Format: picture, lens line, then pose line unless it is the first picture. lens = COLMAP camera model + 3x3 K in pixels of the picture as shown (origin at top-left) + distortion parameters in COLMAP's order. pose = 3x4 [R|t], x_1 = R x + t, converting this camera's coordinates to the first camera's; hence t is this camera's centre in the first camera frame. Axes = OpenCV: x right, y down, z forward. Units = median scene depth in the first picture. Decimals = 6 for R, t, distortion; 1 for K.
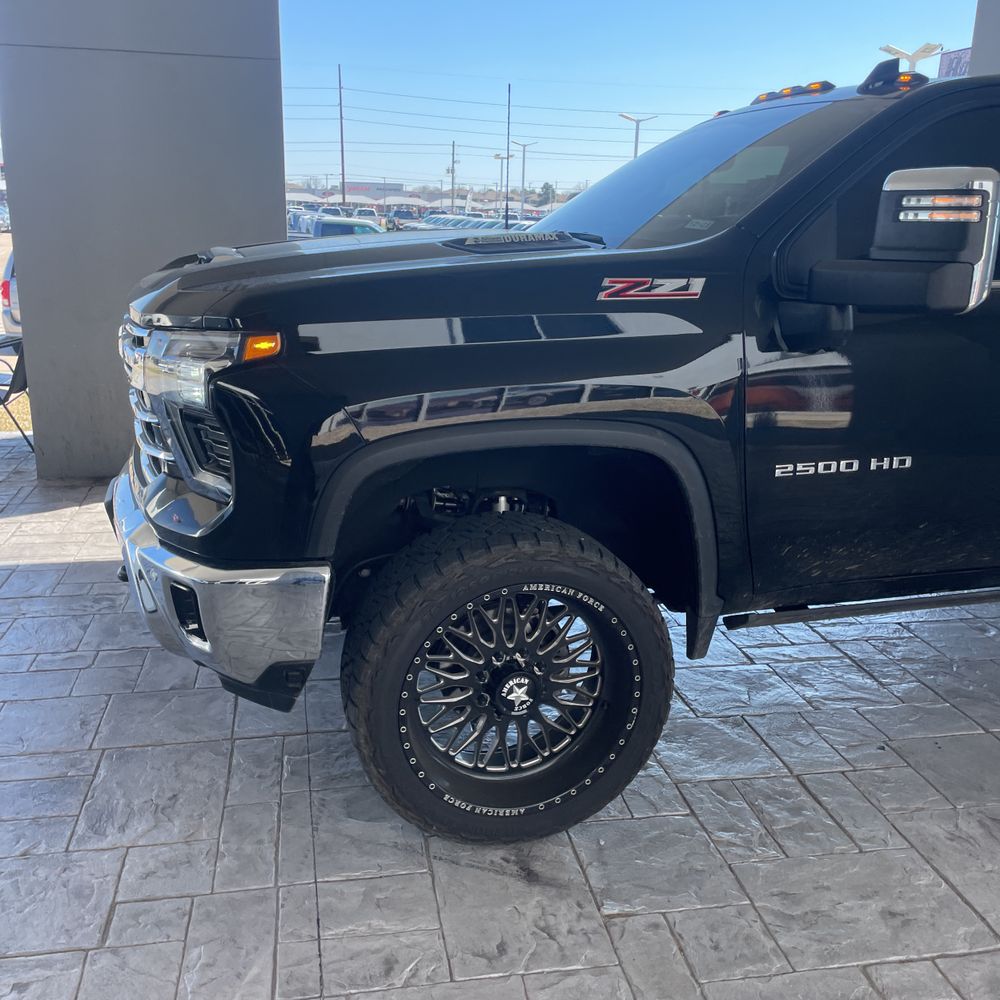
lens RADIAL K [[1035.7, 0, 516.2], [0, 1035.7, 505.5], [0, 0, 1]] dist [0.095677, -0.141501]
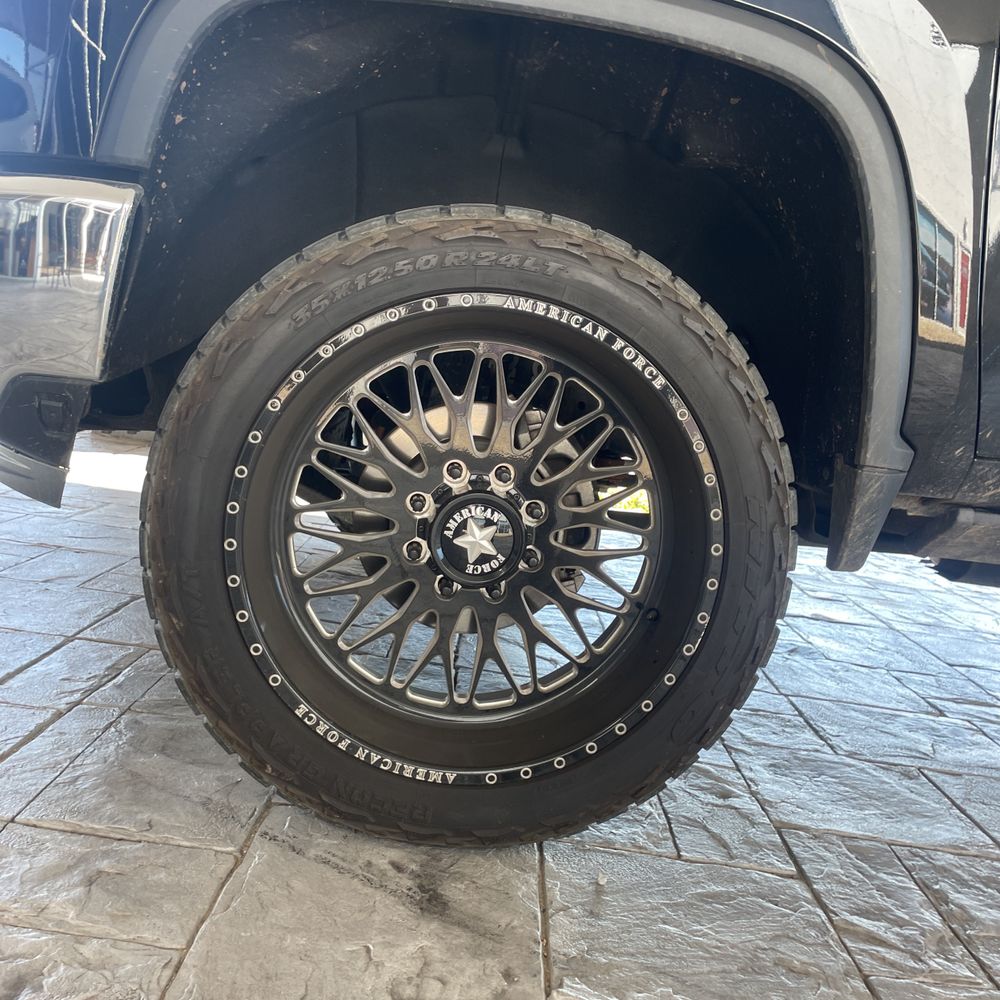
lens RADIAL K [[1035.7, 0, 516.2], [0, 1035.7, 505.5], [0, 0, 1]] dist [0.095677, -0.141501]
pose [[0.974943, 0.136331, -0.175783, 0.105259], [-0.162959, 0.975592, -0.147186, 0.229889], [0.151427, 0.172144, 0.973363, 0.484601]]
